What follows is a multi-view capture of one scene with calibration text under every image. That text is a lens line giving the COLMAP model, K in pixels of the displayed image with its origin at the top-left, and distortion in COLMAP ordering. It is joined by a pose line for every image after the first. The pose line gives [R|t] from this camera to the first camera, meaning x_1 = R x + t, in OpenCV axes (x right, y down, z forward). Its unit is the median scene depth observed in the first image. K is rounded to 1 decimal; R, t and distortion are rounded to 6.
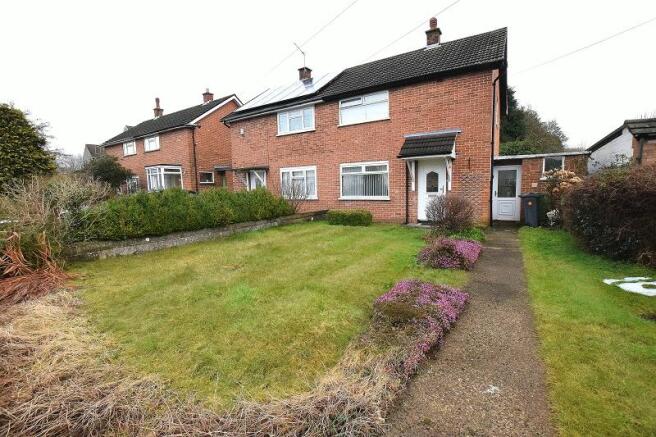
lens RADIAL K [[288.2, 0, 328.3], [0, 288.2, 215.2], [0, 0, 1]] dist [-0.029043, 0.002403]
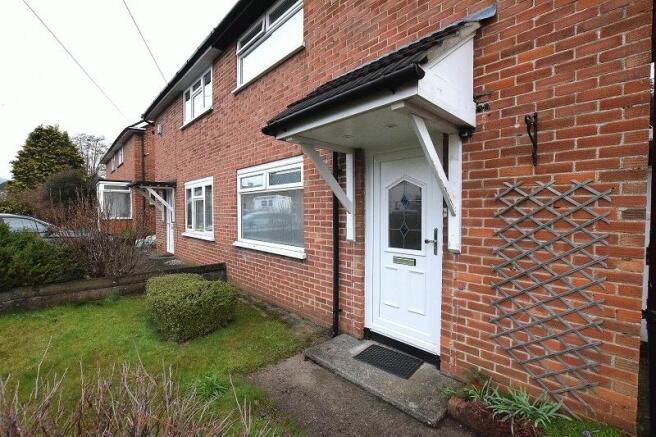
lens RADIAL K [[288.2, 0, 328.4], [0, 288.2, 218.7], [0, 0, 1]] dist [-0.029043, 0.002403]
pose [[0.970921, 0.032609, -0.237170, 0.340372], [-0.049541, 0.996603, -0.065783, -0.084674], [0.234220, 0.075620, 0.969238, 0.655729]]
